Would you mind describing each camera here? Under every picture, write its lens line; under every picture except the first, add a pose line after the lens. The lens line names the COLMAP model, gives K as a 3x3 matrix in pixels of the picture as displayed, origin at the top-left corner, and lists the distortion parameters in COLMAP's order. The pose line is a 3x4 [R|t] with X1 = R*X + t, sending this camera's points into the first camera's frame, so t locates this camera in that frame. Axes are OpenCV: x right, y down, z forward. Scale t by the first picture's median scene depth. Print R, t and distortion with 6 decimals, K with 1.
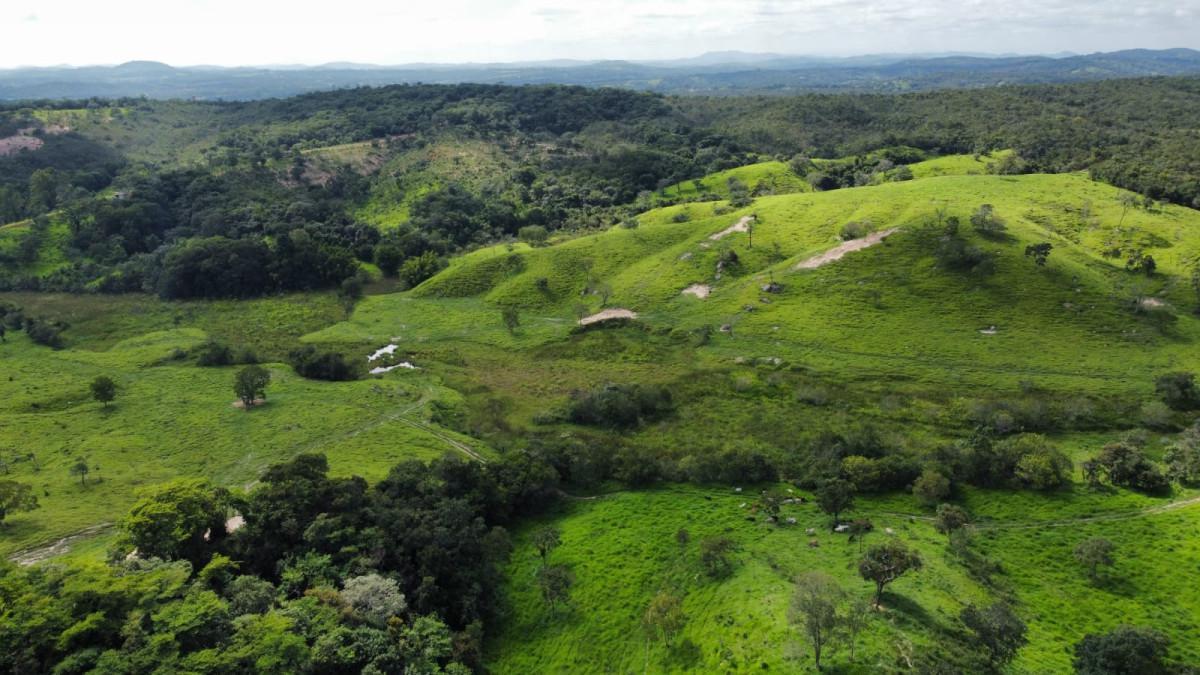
lens RADIAL K [[912.1, 0, 598.0], [0, 912.1, 336.8], [0, 0, 1]] dist [-0.001592, 0.002022]
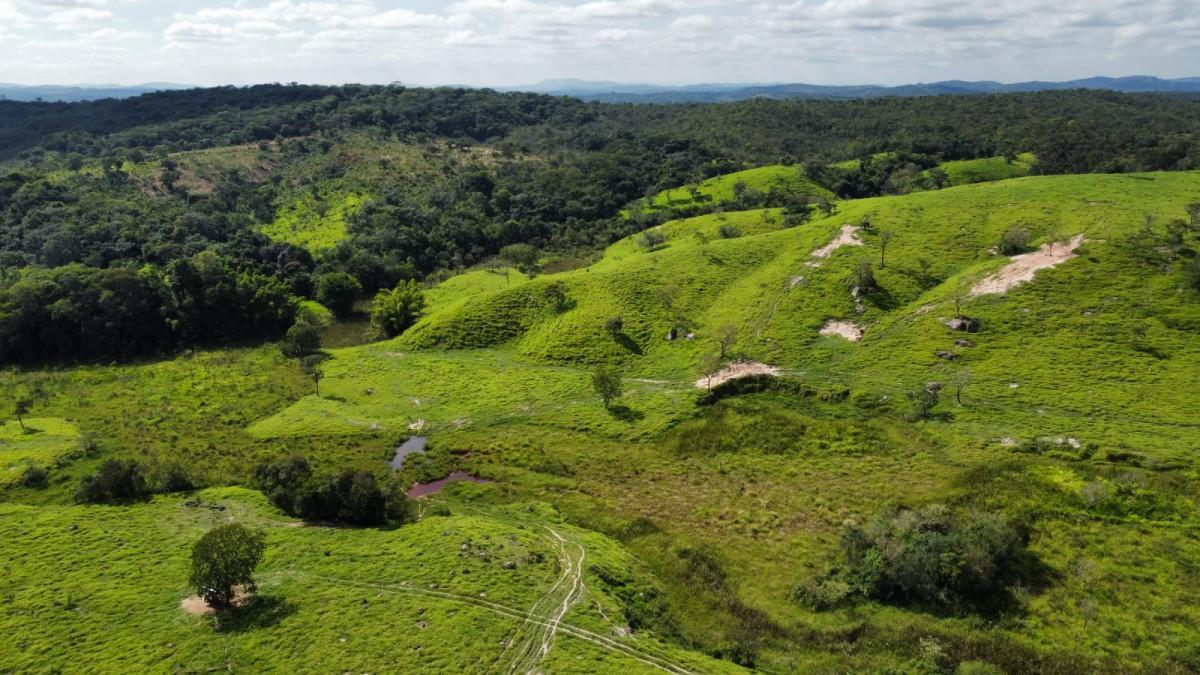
lens RADIAL K [[912.1, 0, 593.8], [0, 912.1, 331.6], [0, 0, 1]] dist [-0.001592, 0.002022]
pose [[0.985677, -0.028652, 0.166192, -0.160822], [0.034177, 0.998951, -0.030481, -0.029385], [-0.165144, 0.035724, 0.985622, 0.297924]]
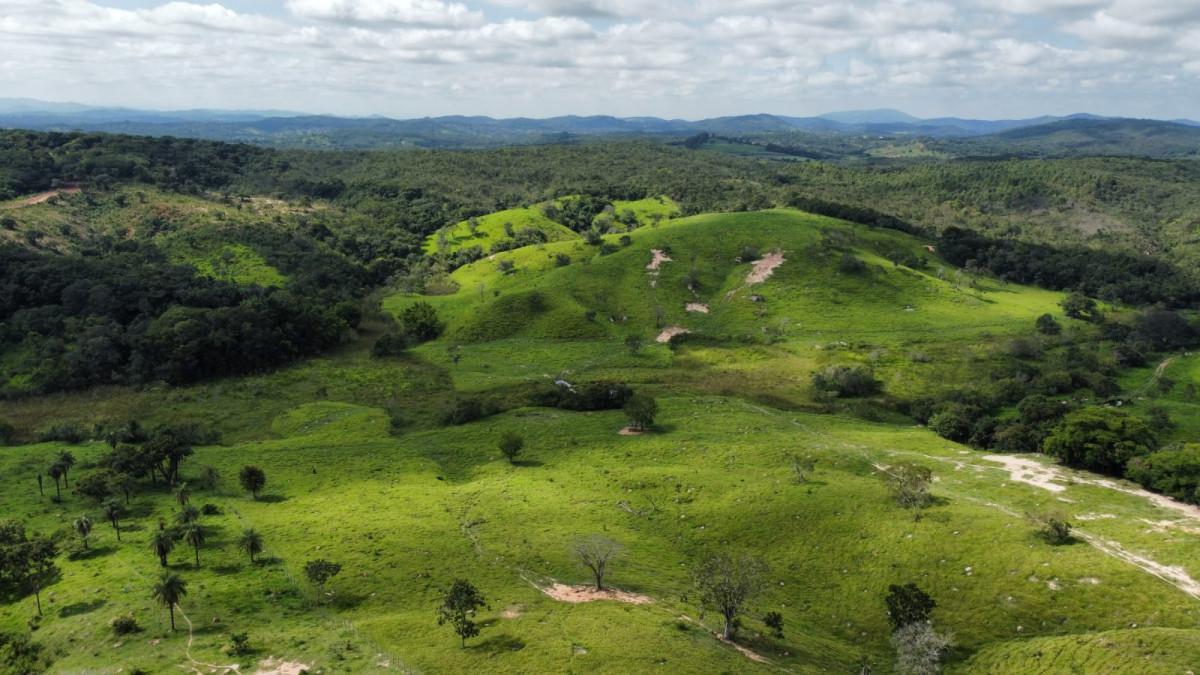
lens RADIAL K [[912.1, 0, 600.8], [0, 912.1, 340.5], [0, 0, 1]] dist [-0.001592, 0.002022]
pose [[0.758081, -0.115766, 0.641804, -0.658465], [0.151122, 0.988515, -0.000197, -0.022353], [-0.634410, 0.097140, 0.766869, 0.126191]]
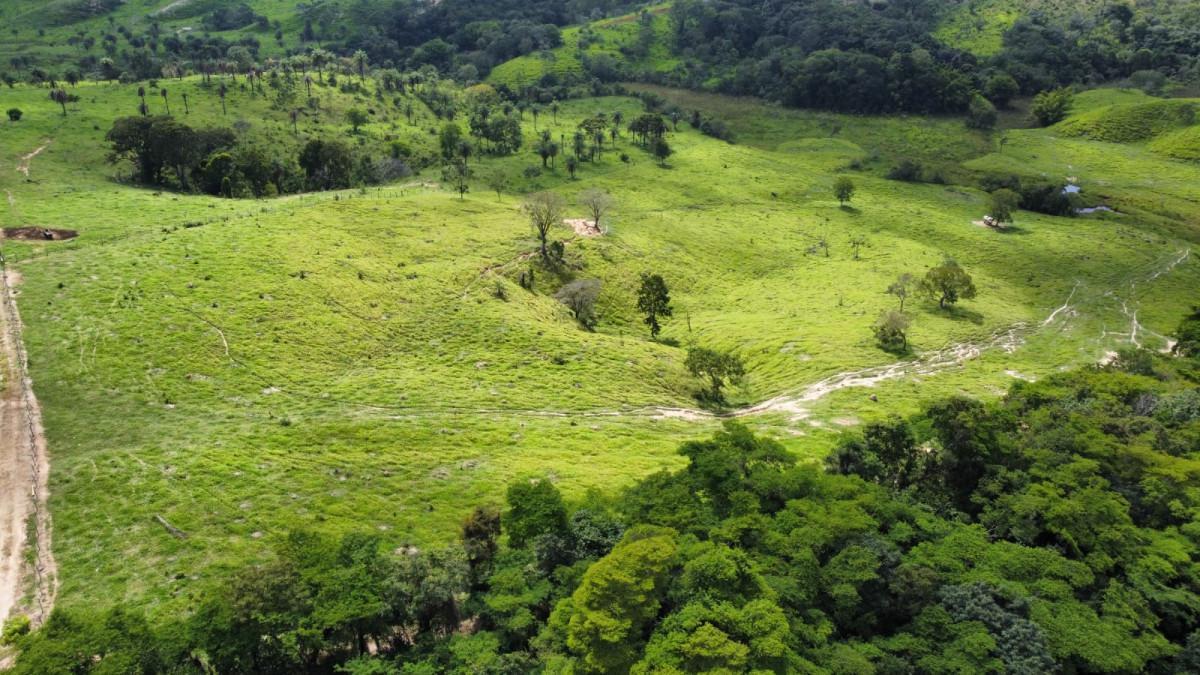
lens RADIAL K [[912.1, 0, 595.2], [0, 912.1, 334.1], [0, 0, 1]] dist [-0.001592, 0.002022]
pose [[0.919815, 0.203616, -0.335381, -0.258272], [-0.140541, 0.969064, 0.202890, 0.028485], [0.366317, -0.139486, 0.919976, -0.072049]]
